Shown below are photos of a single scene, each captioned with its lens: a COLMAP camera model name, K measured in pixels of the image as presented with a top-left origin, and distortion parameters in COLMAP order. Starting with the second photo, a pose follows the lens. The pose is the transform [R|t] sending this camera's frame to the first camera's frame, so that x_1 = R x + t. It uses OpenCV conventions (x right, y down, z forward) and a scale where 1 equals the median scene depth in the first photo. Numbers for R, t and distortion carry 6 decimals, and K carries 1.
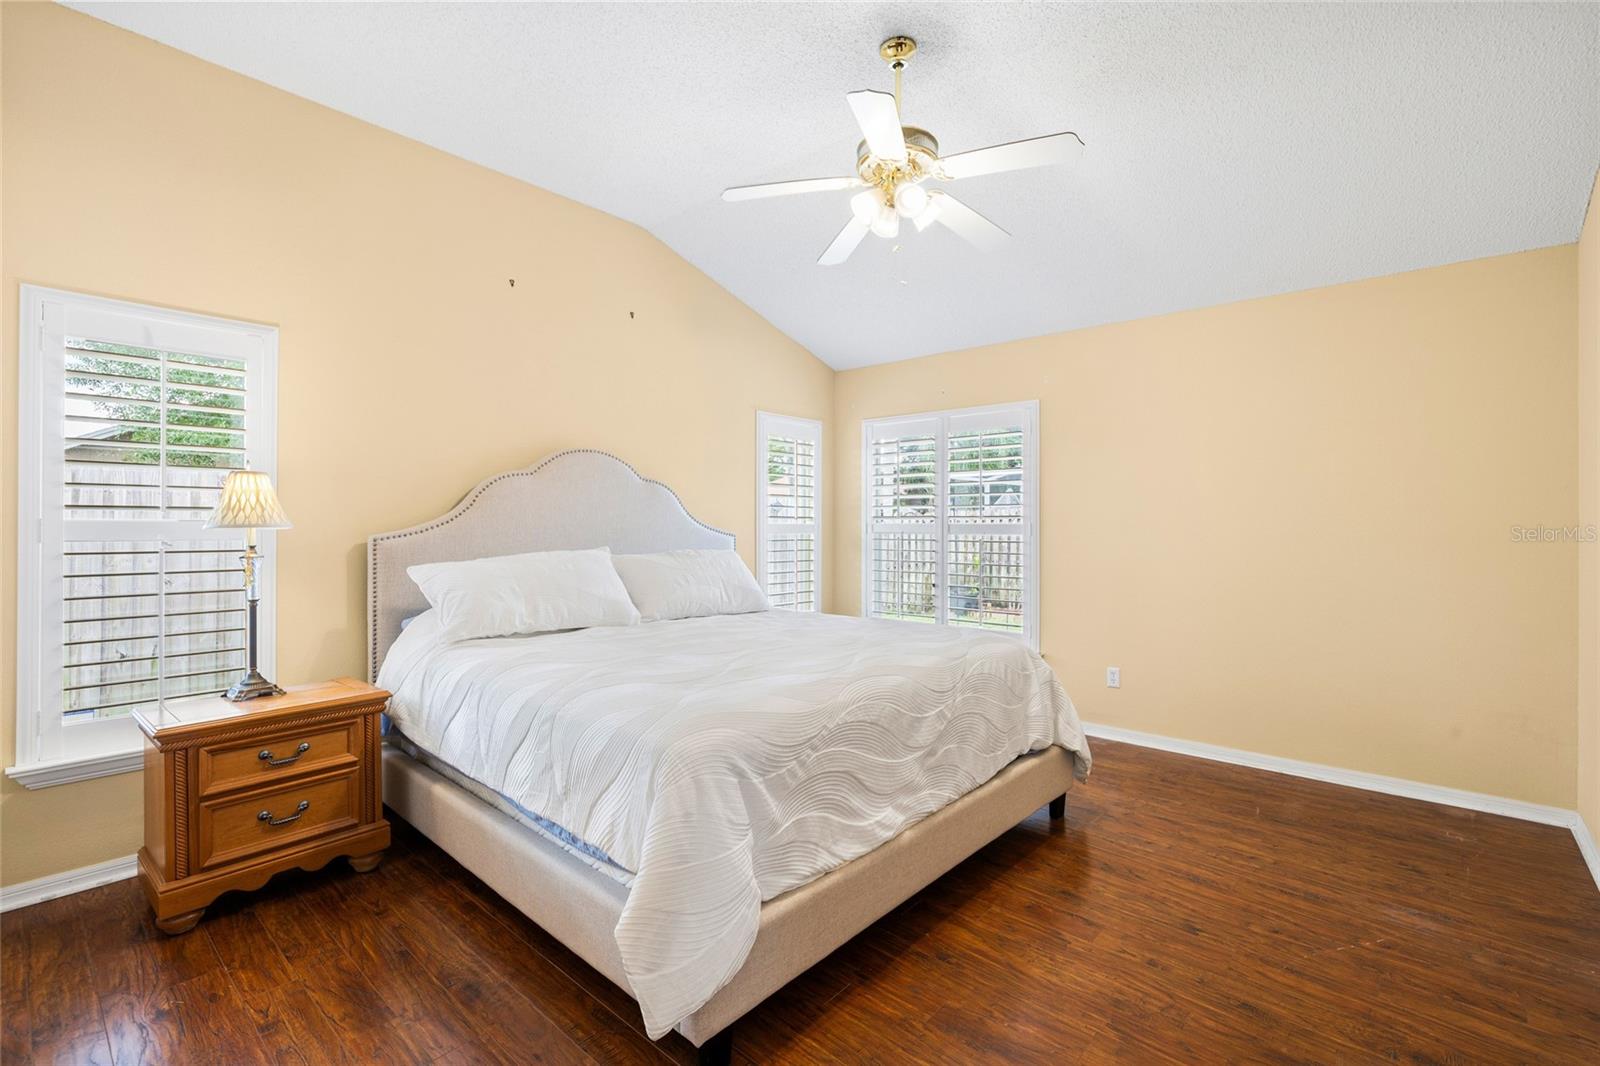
lens RADIAL K [[724.7, 0, 793.4], [0, 724.7, 520.5], [0, 0, 1]] dist [-0.005338, -0.000311]
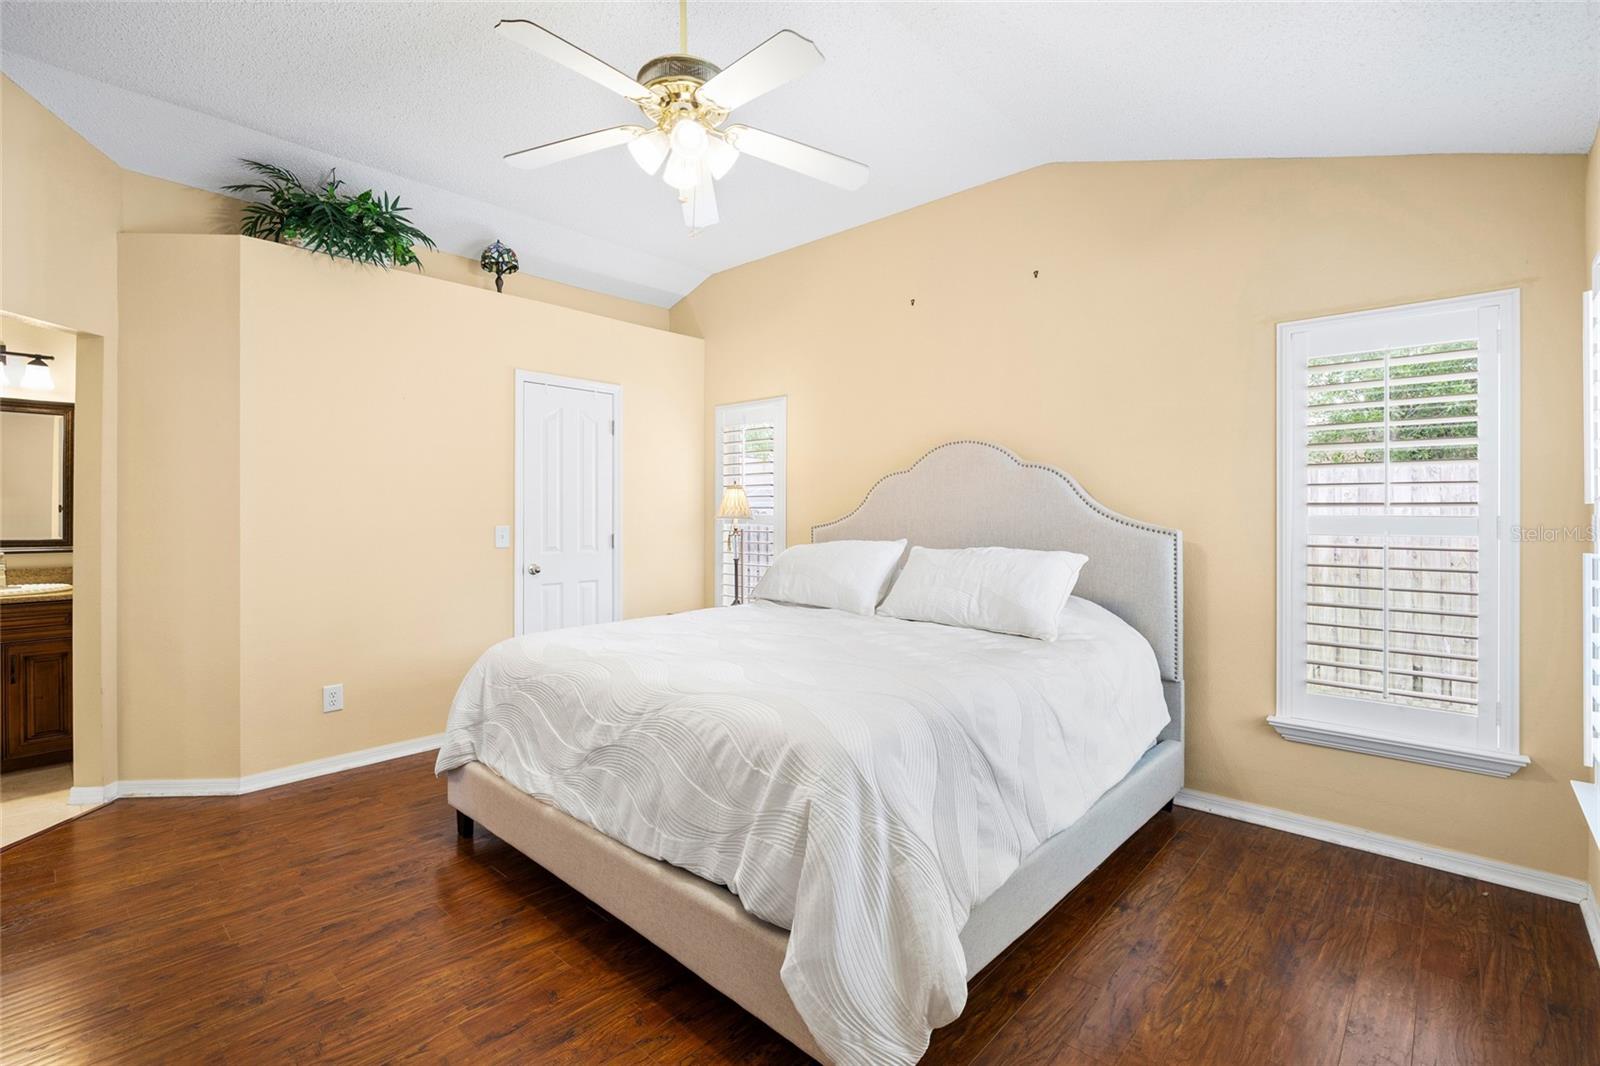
lens RADIAL K [[724.7, 0, 793.7], [0, 724.7, 522.1], [0, 0, 1]] dist [-0.005338, -0.000311]
pose [[-0.018662, 0.007857, -0.999795, 1.066443], [-0.001961, 0.999967, 0.007895, 0.007523], [0.999824, 0.002108, -0.018646, 1.224448]]
